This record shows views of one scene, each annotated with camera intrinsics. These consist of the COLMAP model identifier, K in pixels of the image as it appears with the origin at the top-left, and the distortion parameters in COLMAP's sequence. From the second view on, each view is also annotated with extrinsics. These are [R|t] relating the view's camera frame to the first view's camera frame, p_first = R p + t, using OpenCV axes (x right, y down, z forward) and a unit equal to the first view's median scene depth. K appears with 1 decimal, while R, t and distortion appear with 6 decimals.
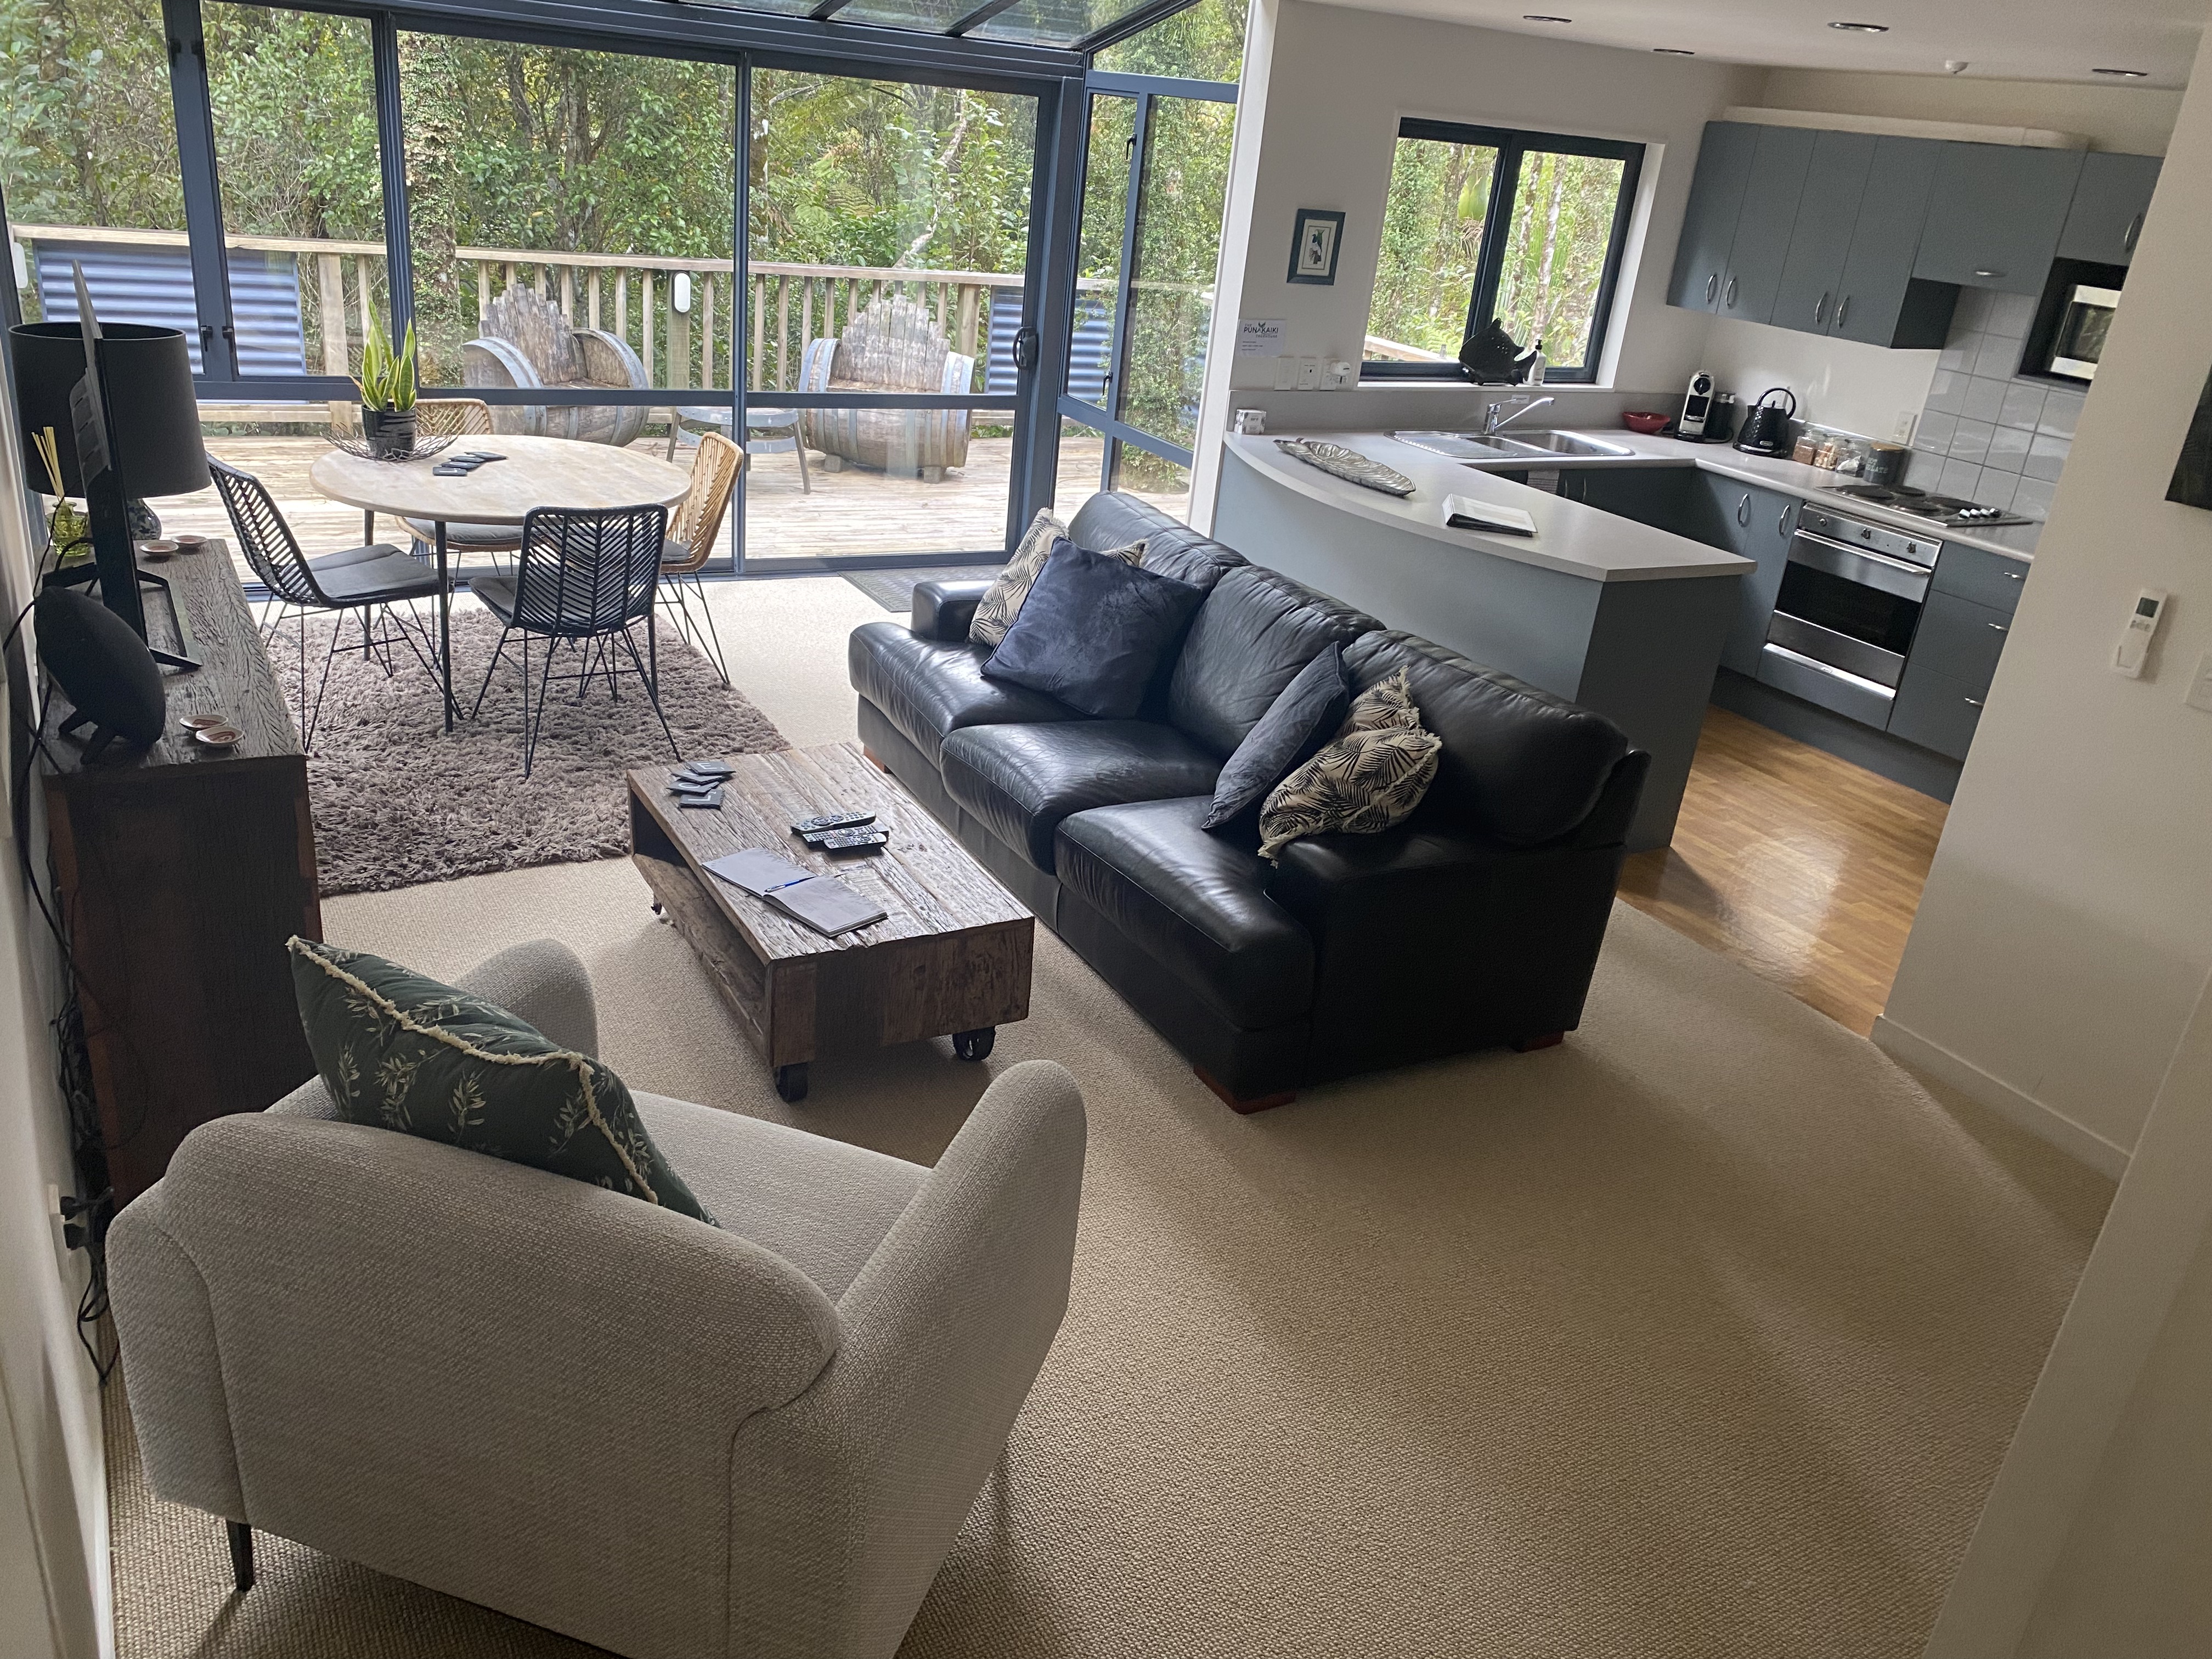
lens RADIAL K [[1686.8, 0, 1106.0], [0, 1686.8, 829.5], [0, 0, 1]] dist [0.109834, -0.158176]
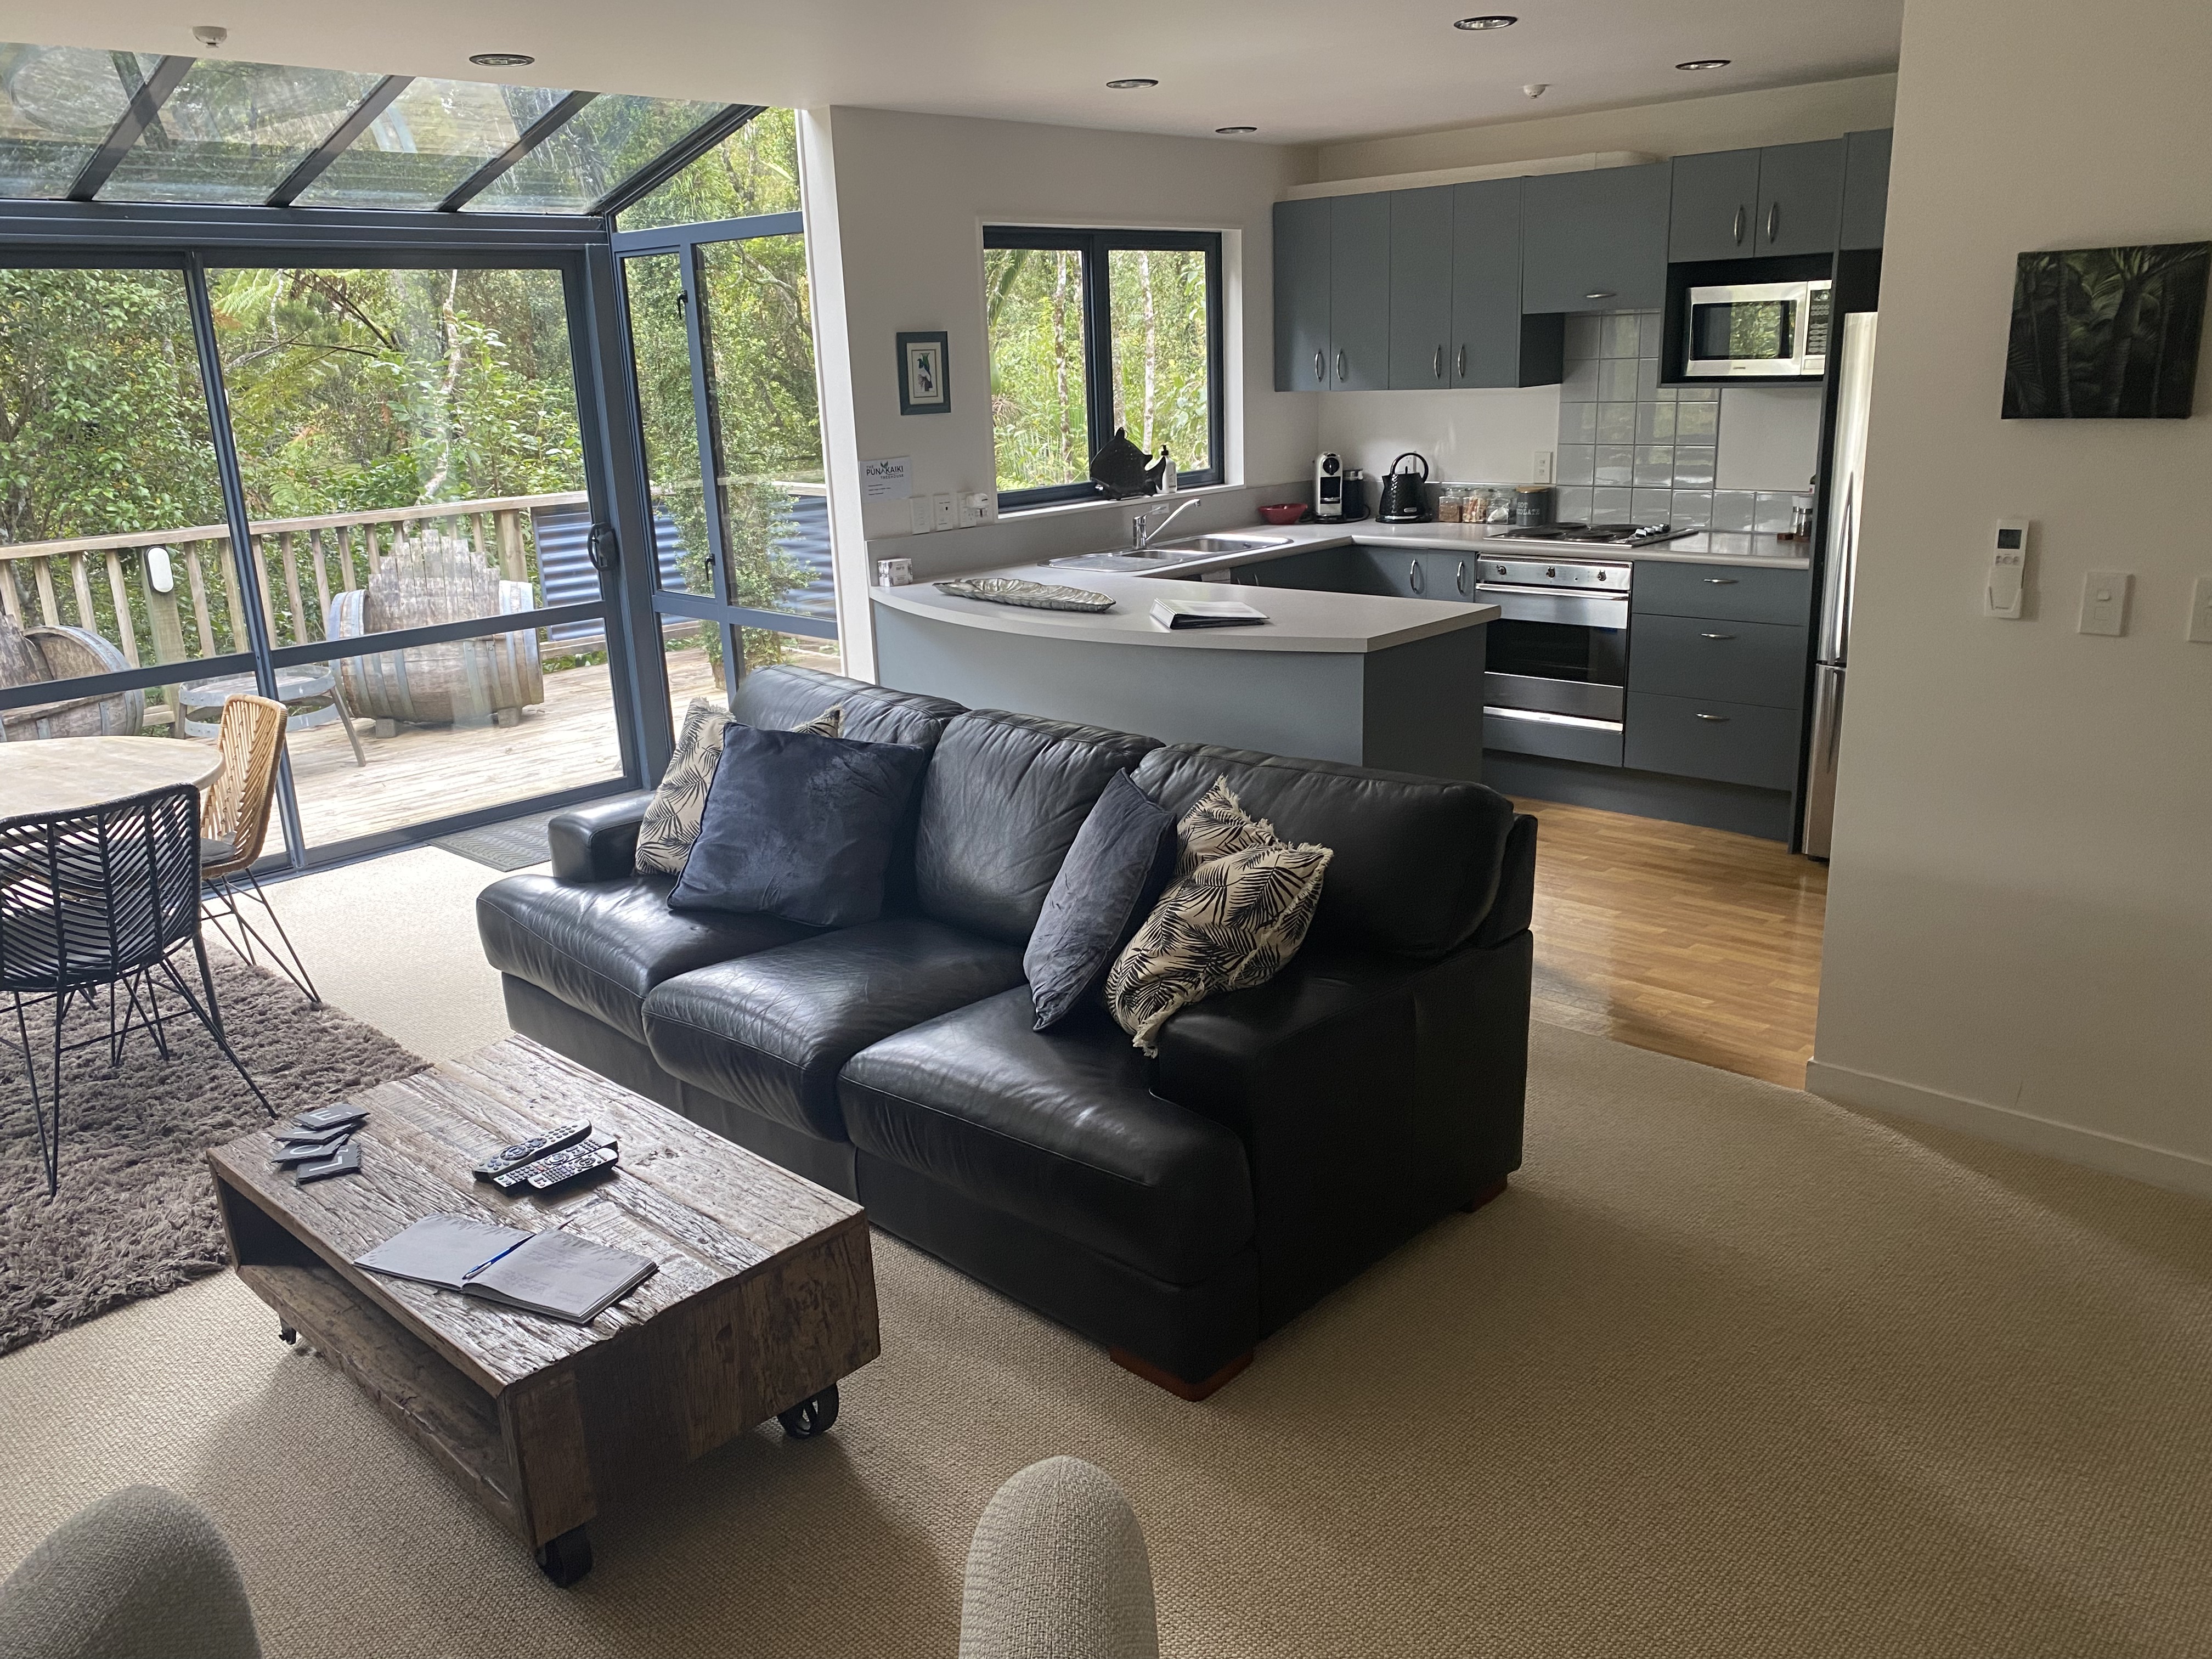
lens RADIAL K [[1686.8, 0, 1106.0], [0, 1686.8, 829.5], [0, 0, 1]] dist [0.109834, -0.158176]
pose [[0.949269, -0.209926, 0.234135, -0.053504], [0.235271, 0.968131, -0.085848, -0.011570], [-0.208652, 0.136579, 0.968406, 0.174439]]
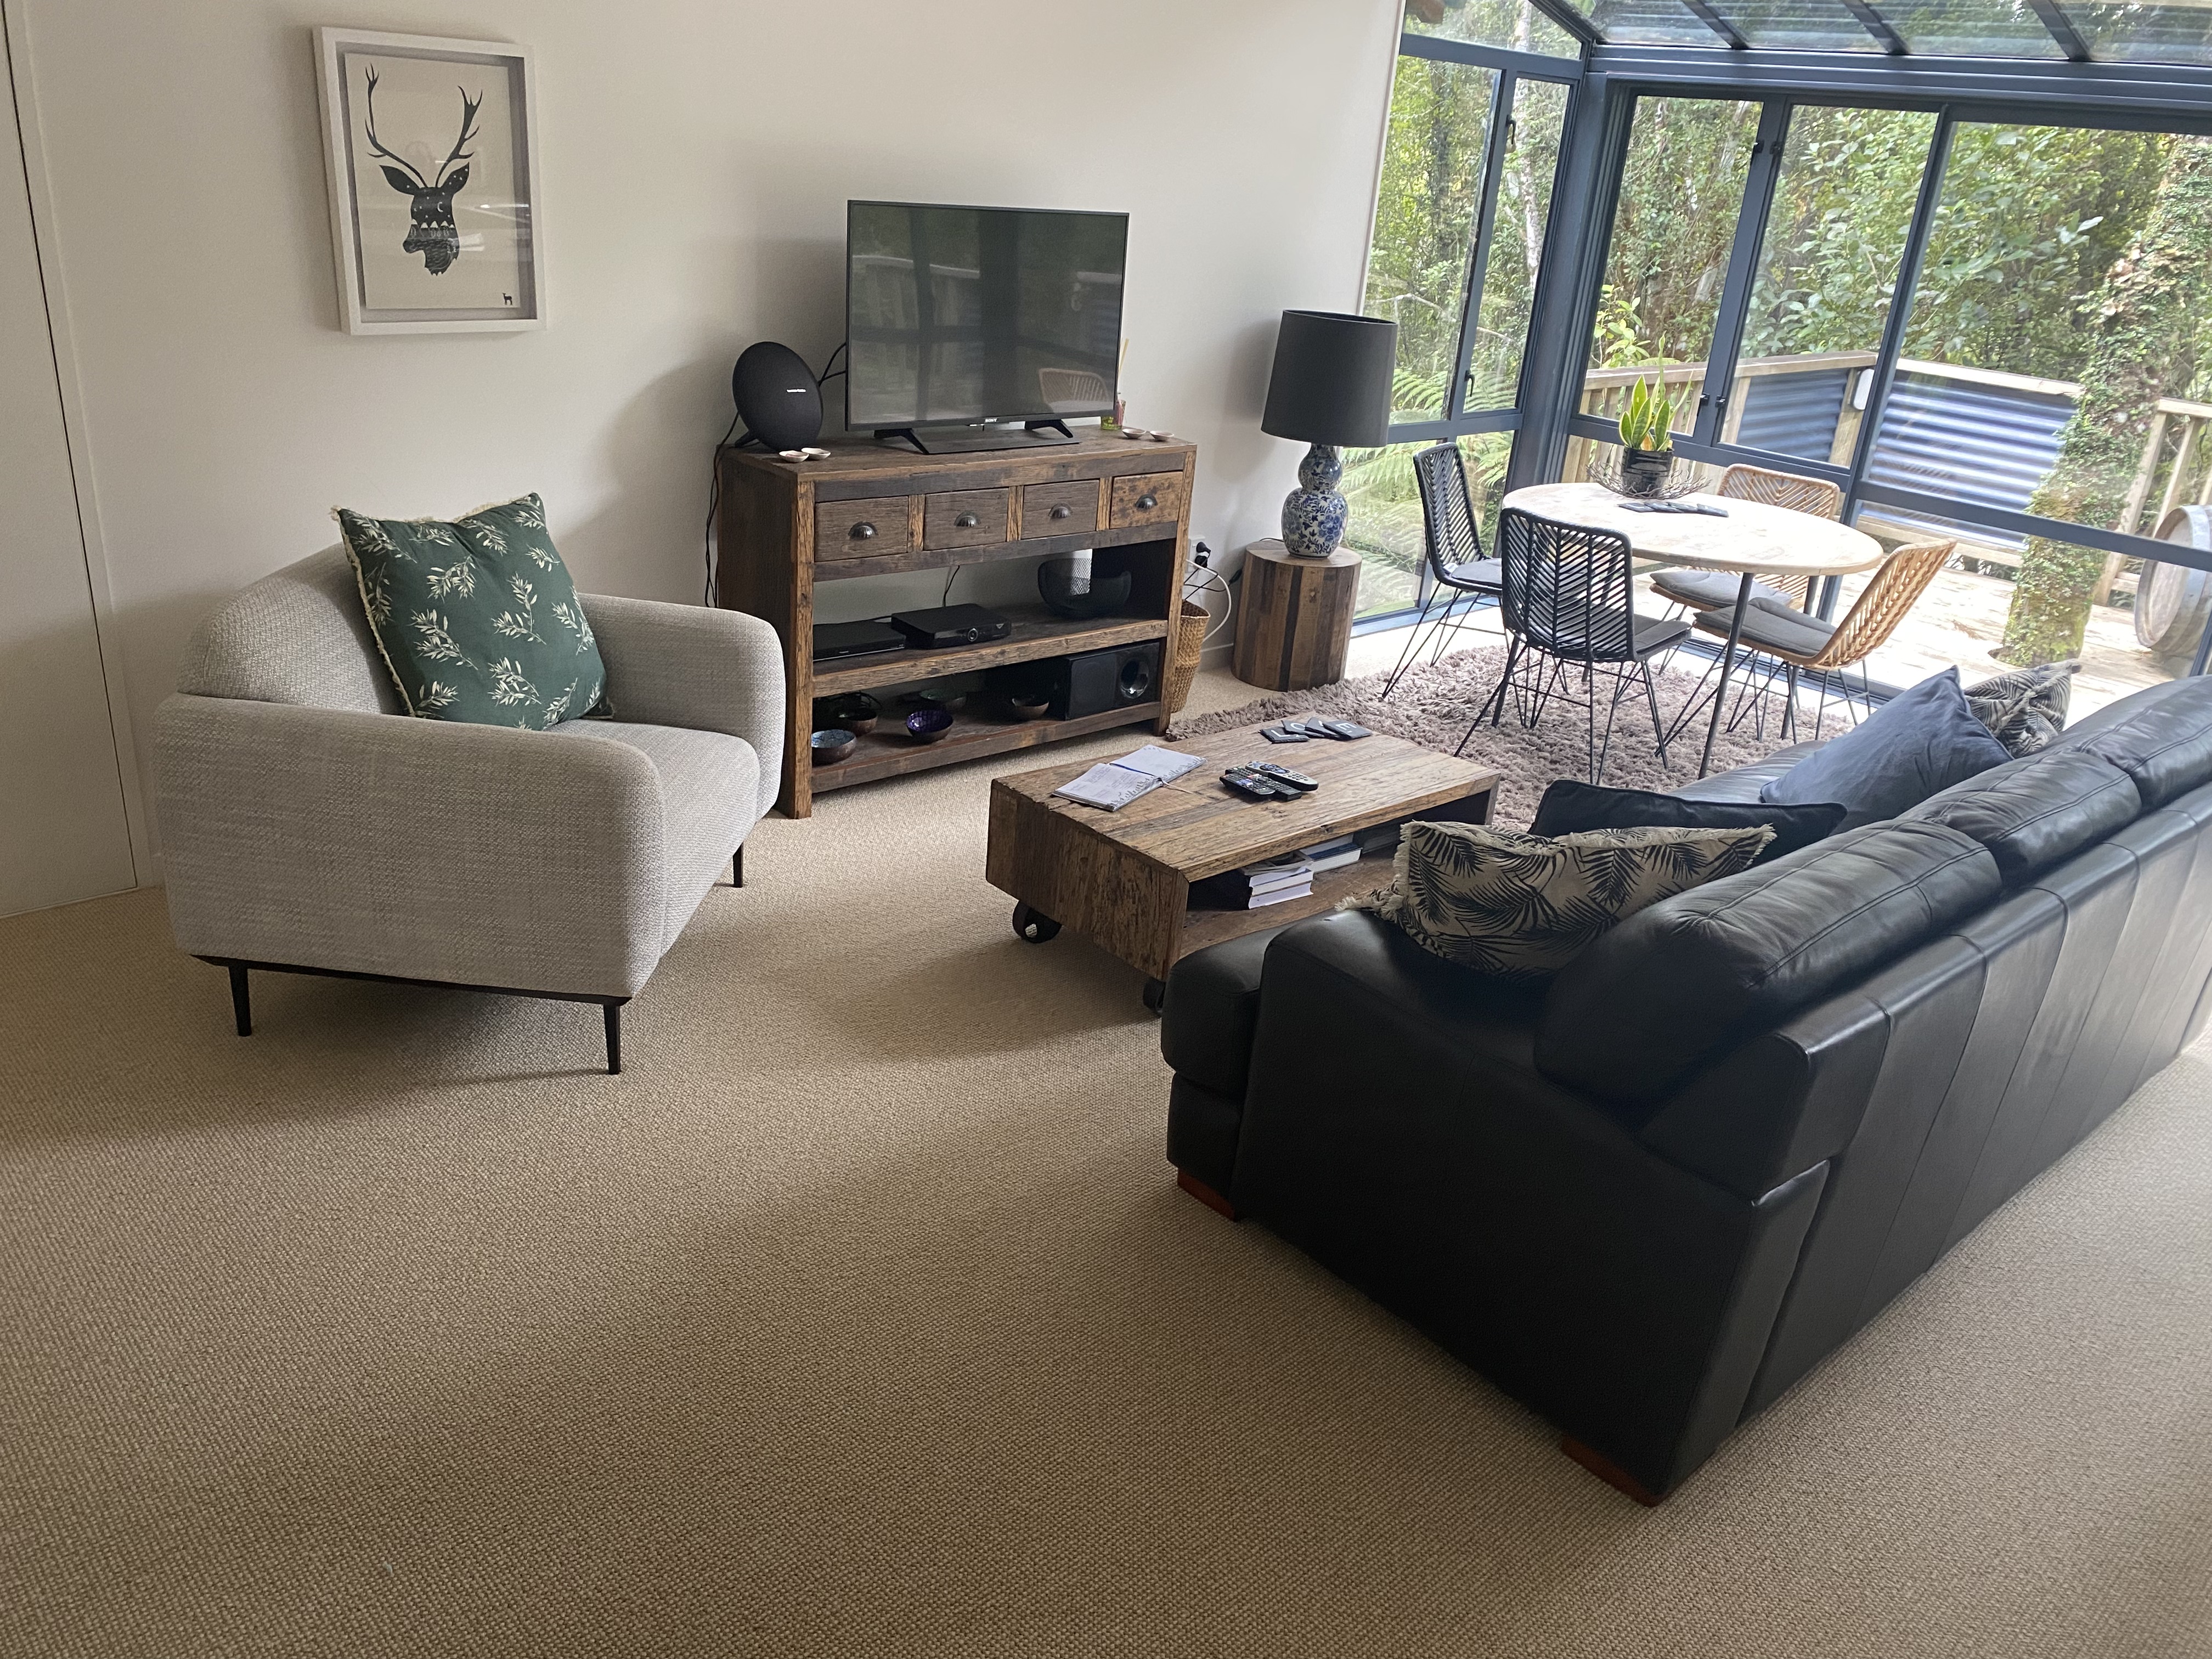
lens RADIAL K [[1686.8, 0, 1106.0], [0, 1686.8, 829.5], [0, 0, 1]] dist [0.109834, -0.158176]
pose [[0.239248, 0.302578, -0.922609, 0.544416], [-0.443587, 0.879307, 0.173348, -0.074272], [0.863708, 0.367785, 0.344592, 0.439682]]
